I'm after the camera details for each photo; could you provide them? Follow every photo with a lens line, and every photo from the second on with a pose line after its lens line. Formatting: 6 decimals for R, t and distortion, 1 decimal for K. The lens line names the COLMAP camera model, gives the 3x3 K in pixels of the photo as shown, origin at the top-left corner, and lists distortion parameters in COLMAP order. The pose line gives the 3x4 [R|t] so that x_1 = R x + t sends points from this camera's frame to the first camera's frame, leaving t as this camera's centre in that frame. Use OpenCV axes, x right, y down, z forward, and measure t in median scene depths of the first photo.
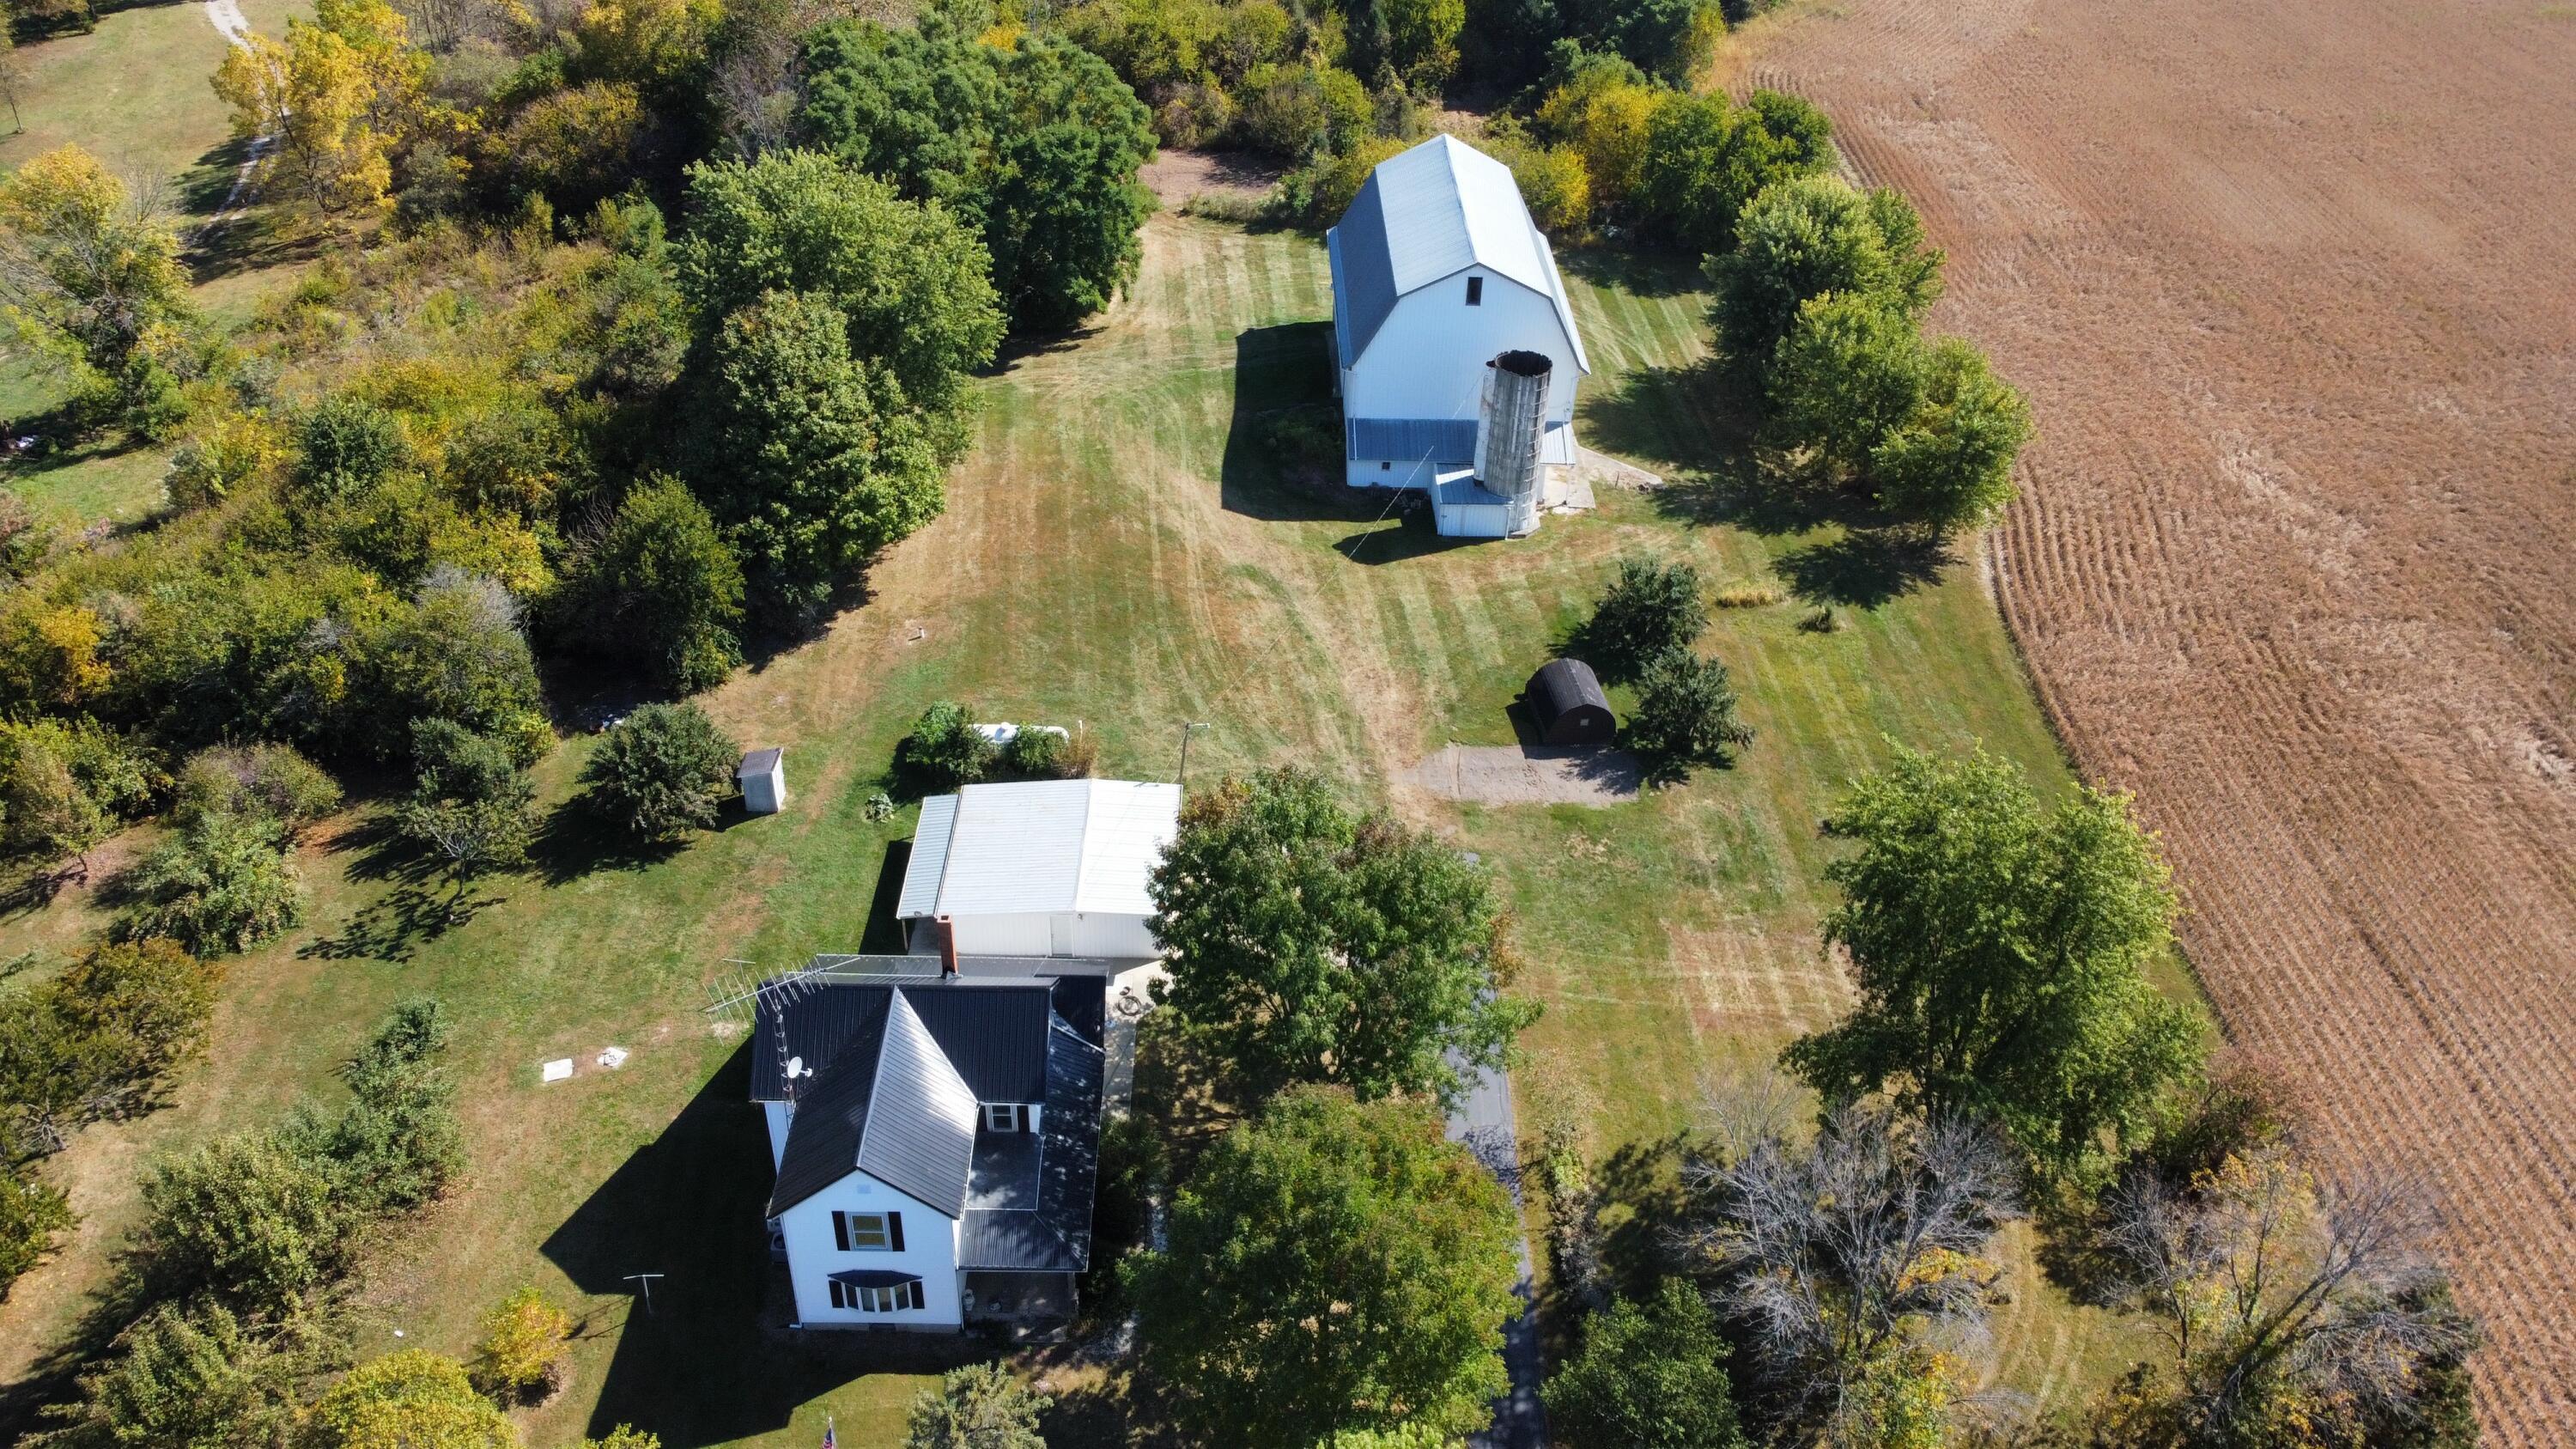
lens RADIAL K [[1946.8, 0, 1288.0], [0, 1946.8, 724.5], [0, 0, 1]] dist [-0.003098, -0.002236]
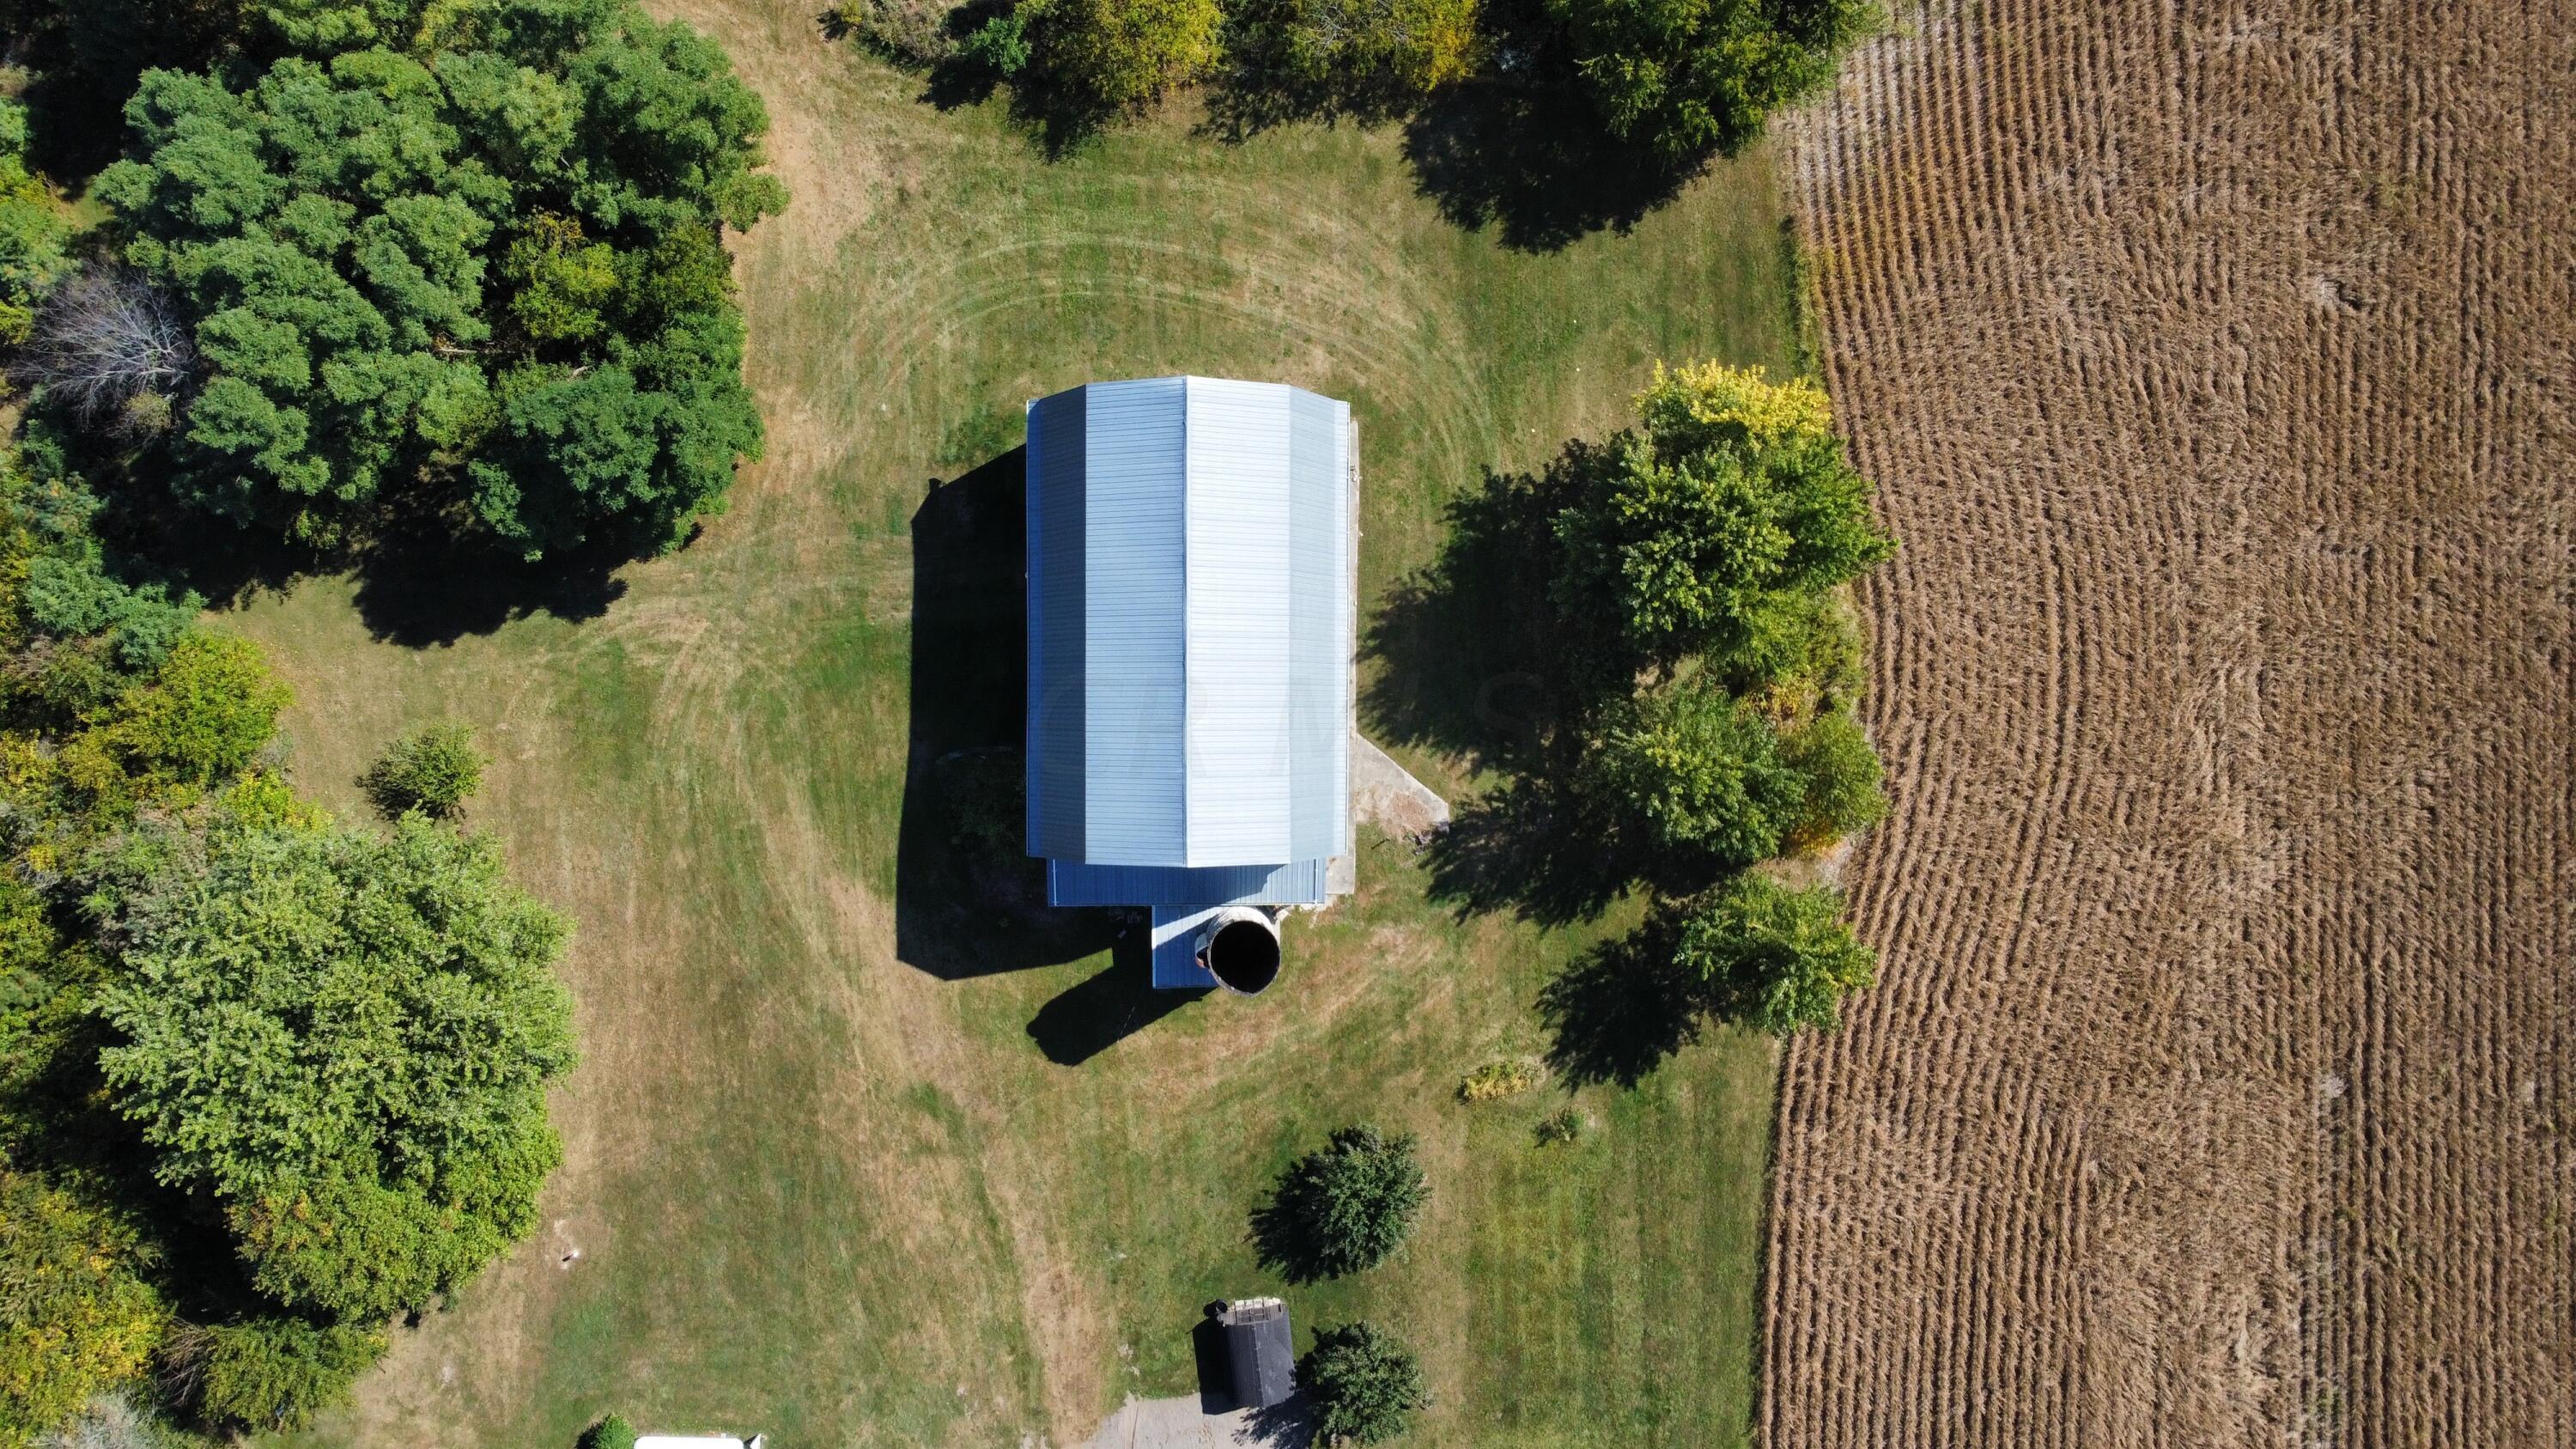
lens RADIAL K [[1908.1, 0, 1294.6], [0, 1908.1, 731.3], [0, 0, 1]] dist [0.001234, 0.002075]
pose [[0.999633, 0.026927, 0.002938, 0.137863], [-0.018048, 0.581223, 0.813544, -0.874569], [0.020199, -0.813299, 0.581496, 0.623355]]
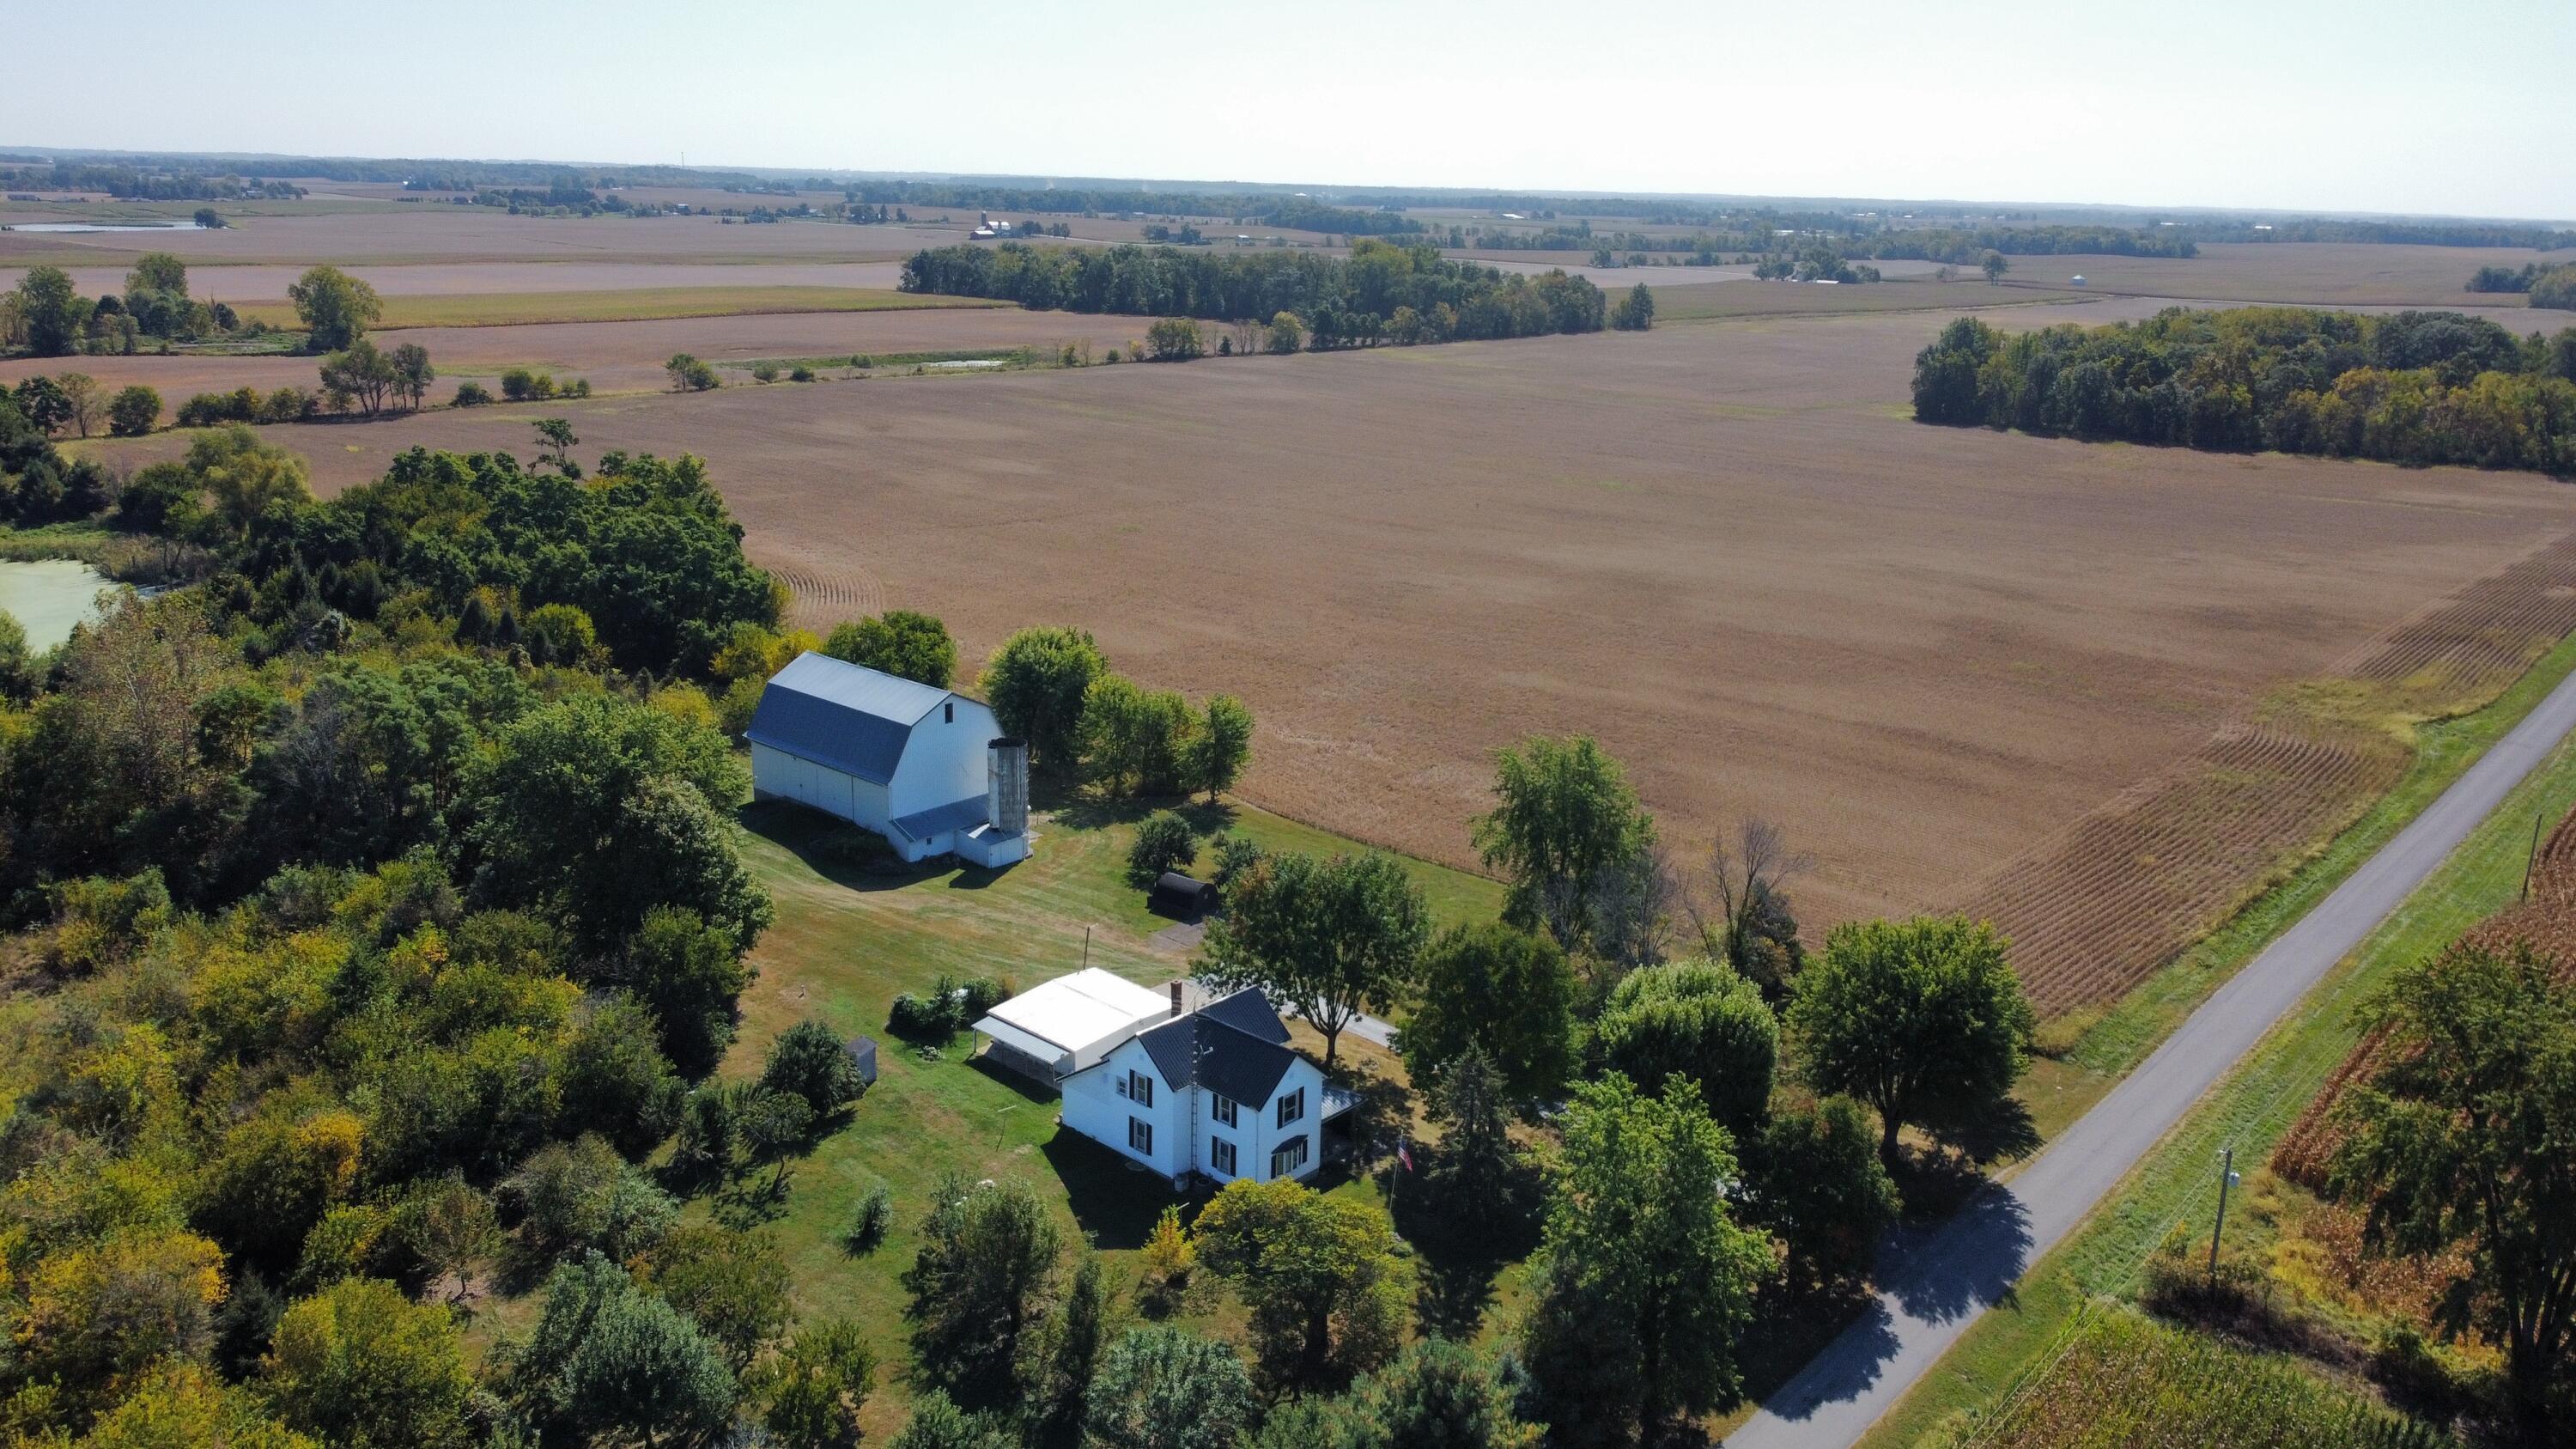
lens RADIAL K [[1953.2, 0, 1288.0], [0, 1953.2, 724.5], [0, 0, 1]] dist [0.004675, -0.003516]
pose [[0.678393, -0.212008, 0.703445, -0.811912], [0.430682, 0.890456, -0.146974, 0.123908], [-0.595227, 0.402667, 0.695387, -0.210942]]
